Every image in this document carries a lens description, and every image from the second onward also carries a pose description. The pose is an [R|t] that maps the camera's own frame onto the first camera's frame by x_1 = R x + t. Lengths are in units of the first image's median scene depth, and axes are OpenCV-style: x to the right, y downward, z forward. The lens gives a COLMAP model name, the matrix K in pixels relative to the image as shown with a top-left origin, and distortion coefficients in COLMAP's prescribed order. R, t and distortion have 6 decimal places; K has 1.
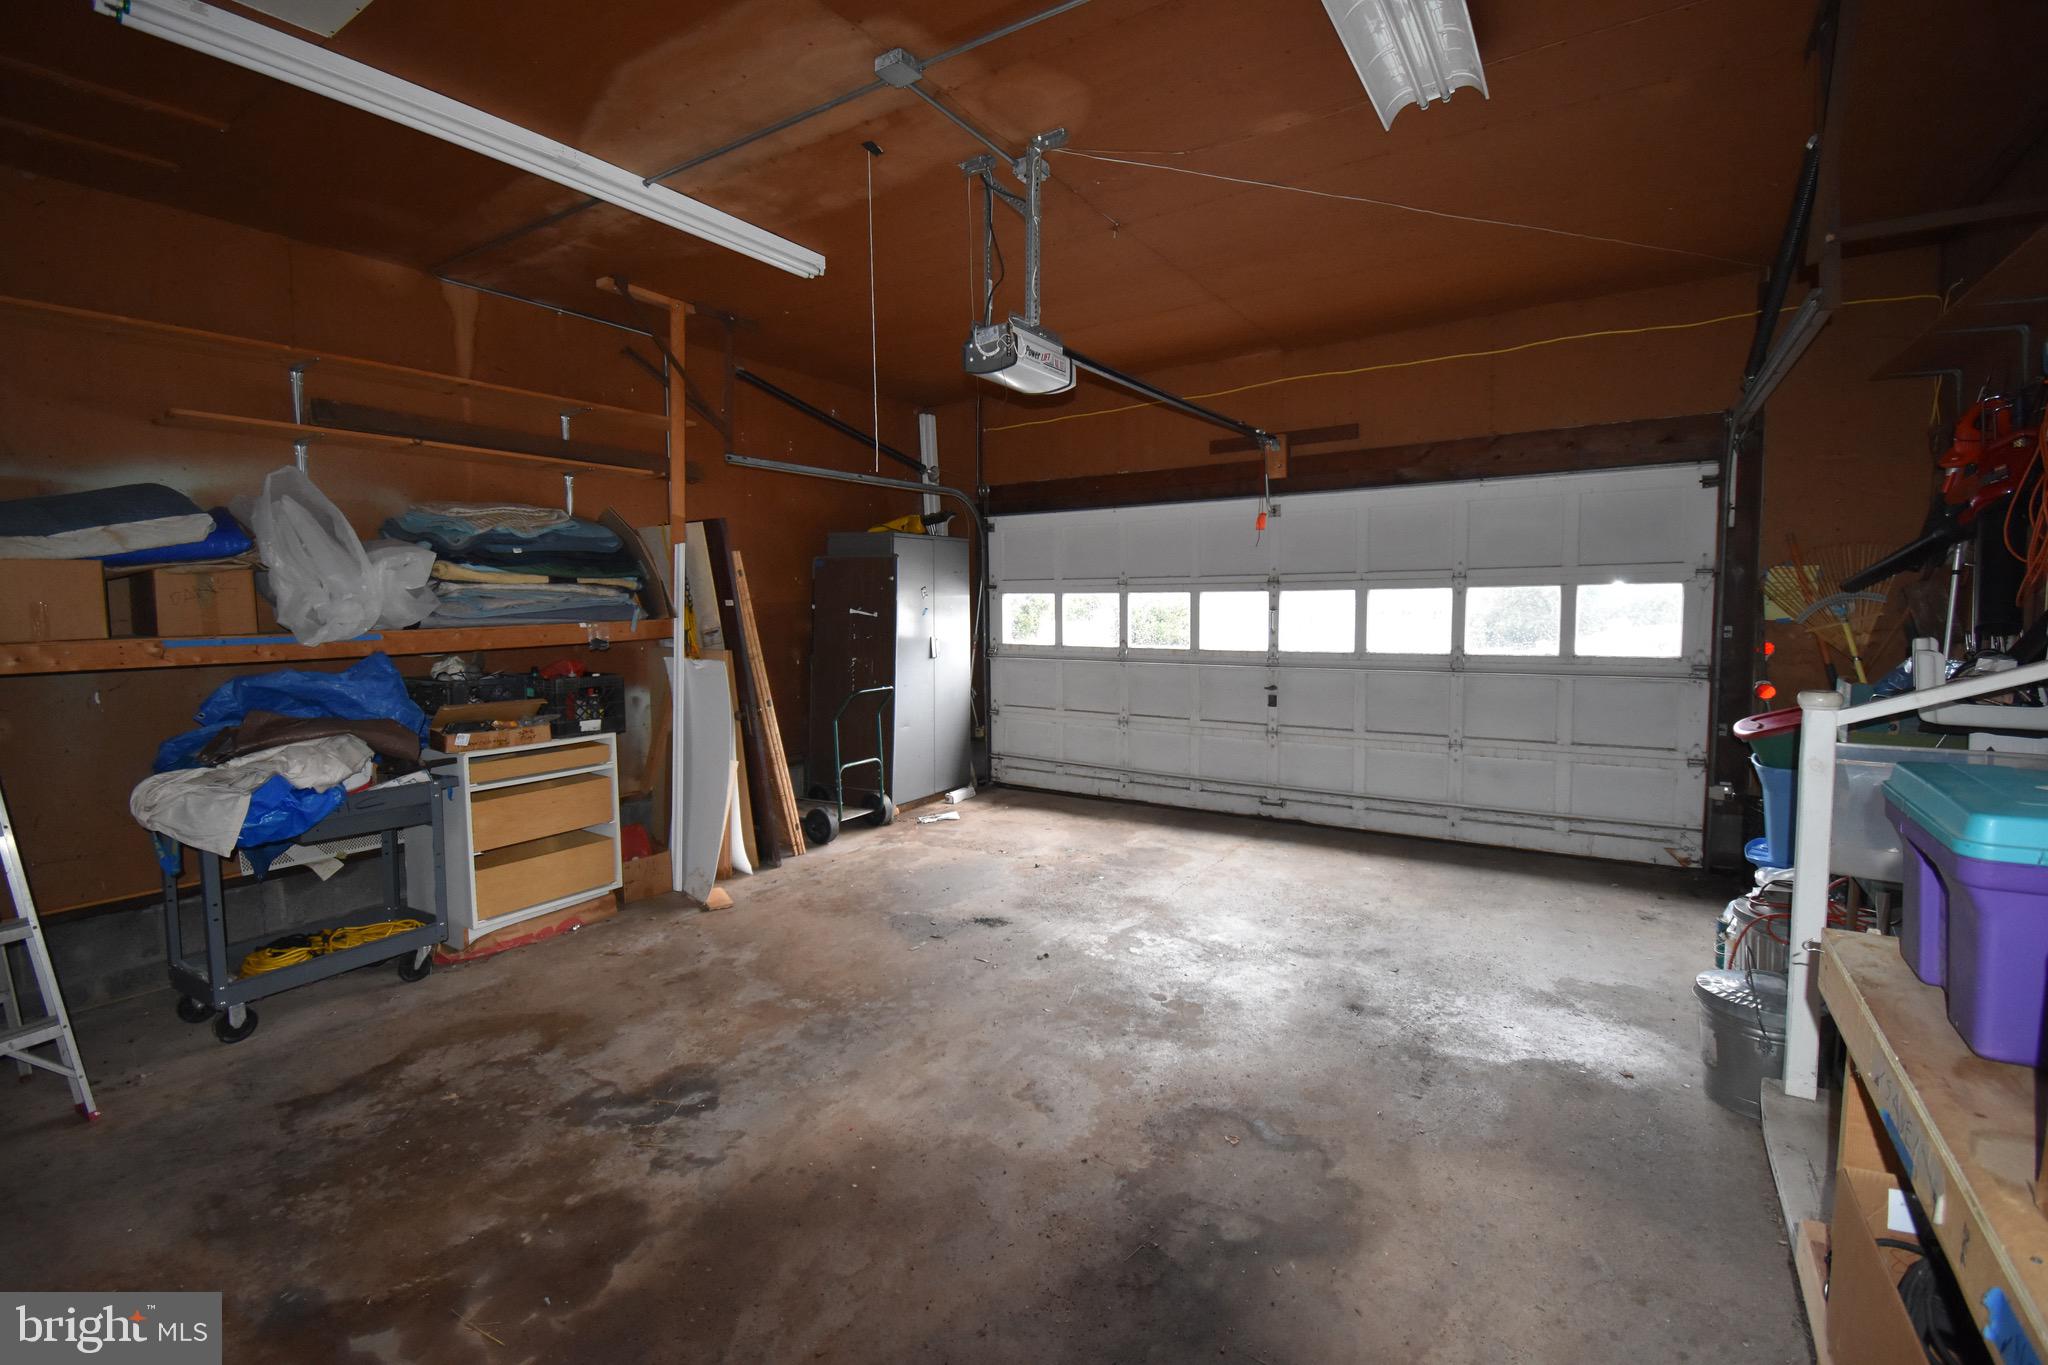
lens RADIAL K [[908.7, 0, 1017.9], [0, 908.7, 674.4], [0, 0, 1]] dist [-0.017652, -0.008316]
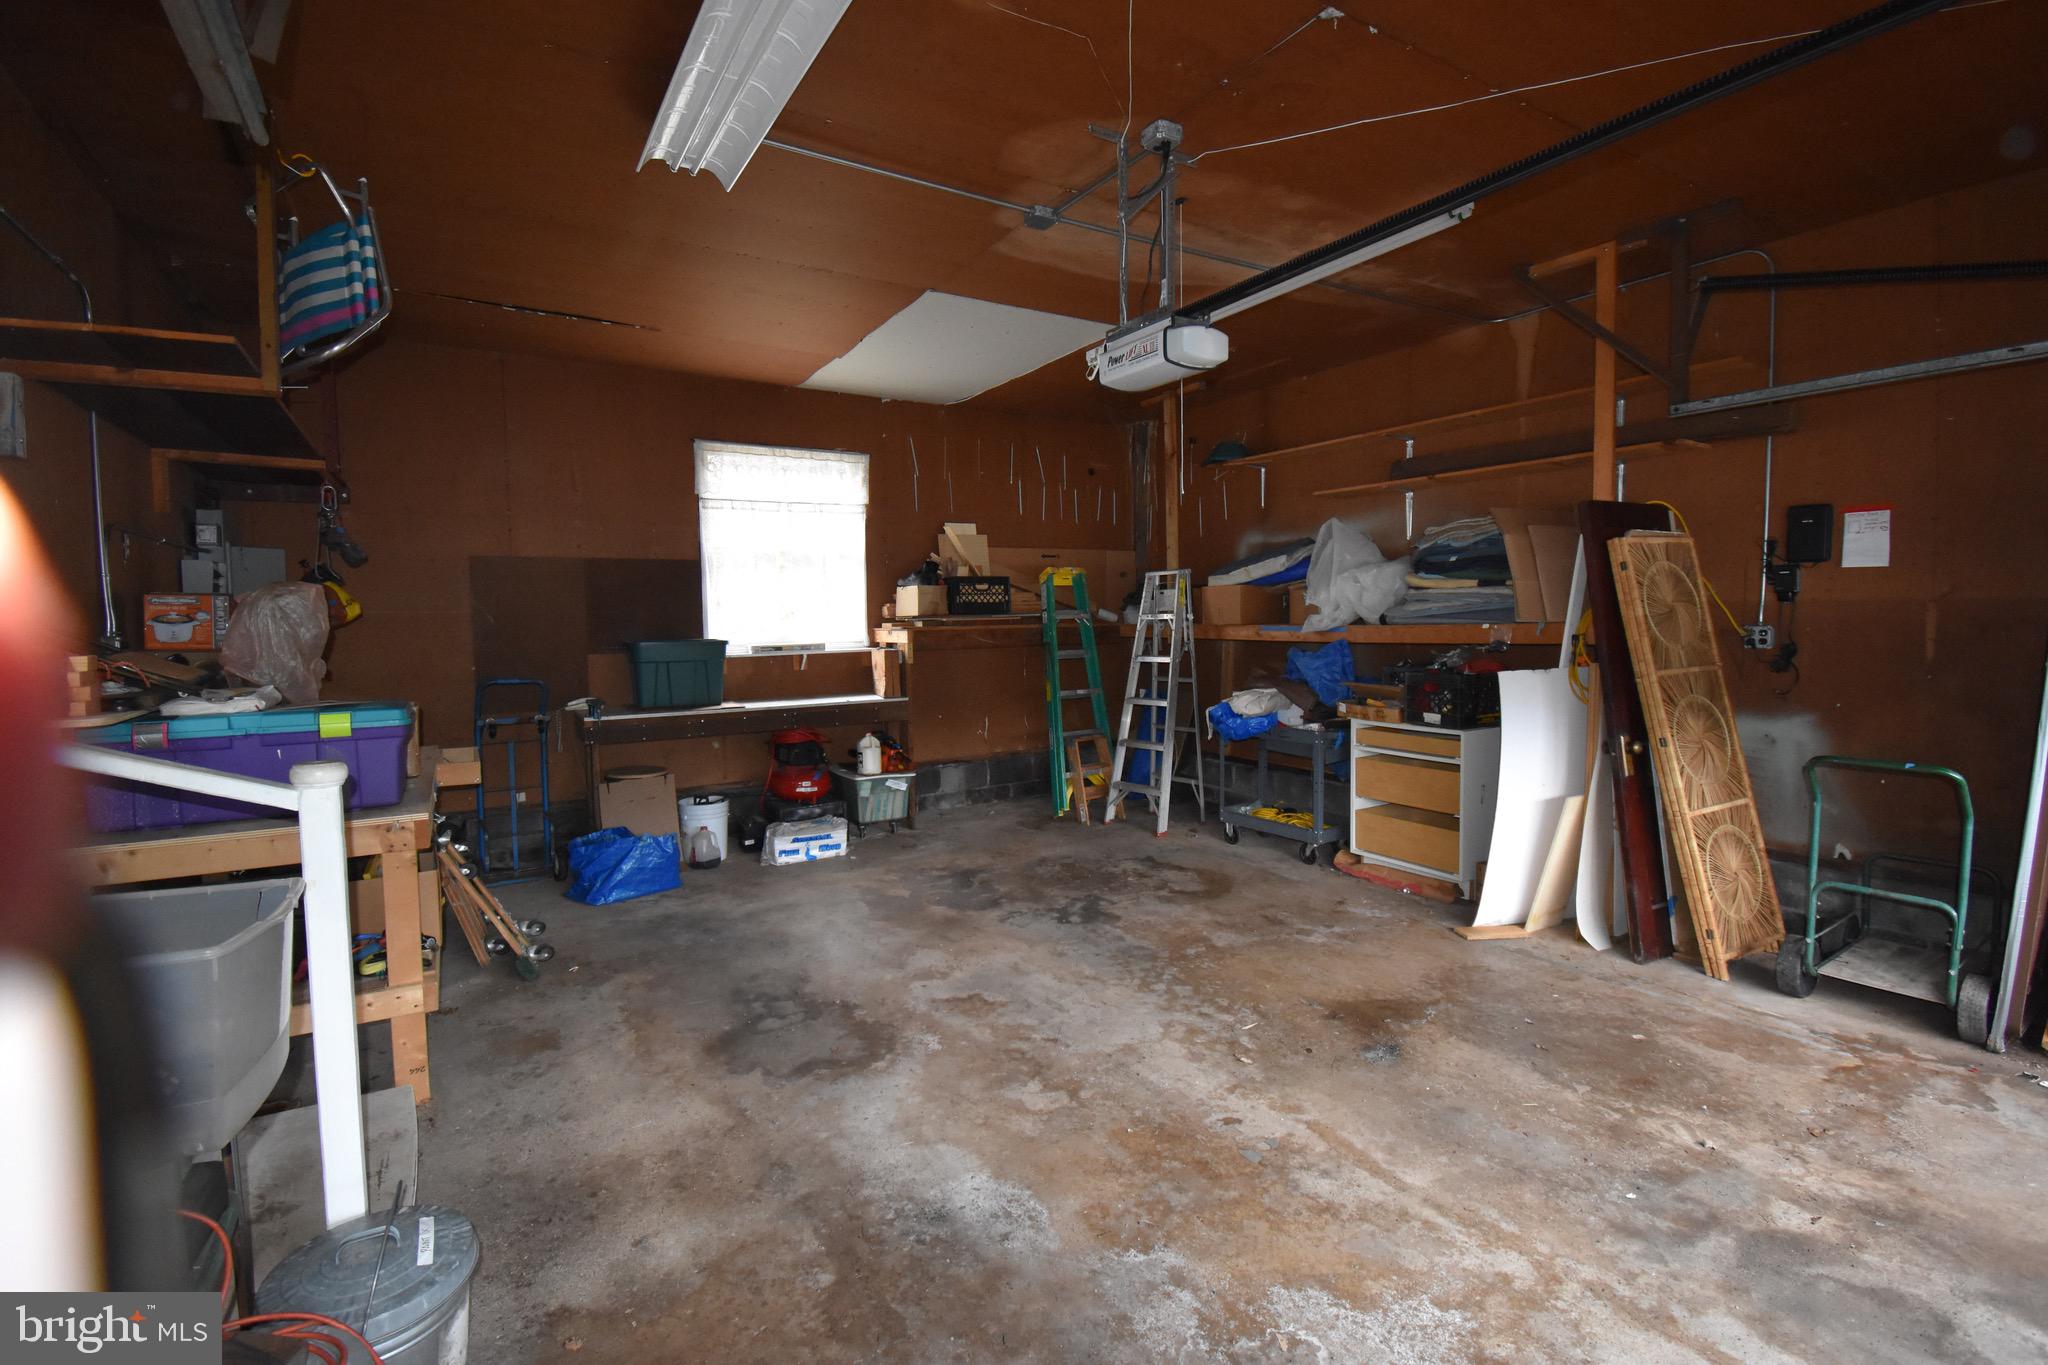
lens RADIAL K [[908.7, 0, 1019.3], [0, 908.7, 673.7], [0, 0, 1]] dist [-0.017652, -0.008316]
pose [[-0.446786, 0.077954, -0.891238, 0.895771], [-0.047075, 0.992768, 0.110434, -0.117198], [0.893401, 0.091295, -0.439886, 1.285428]]
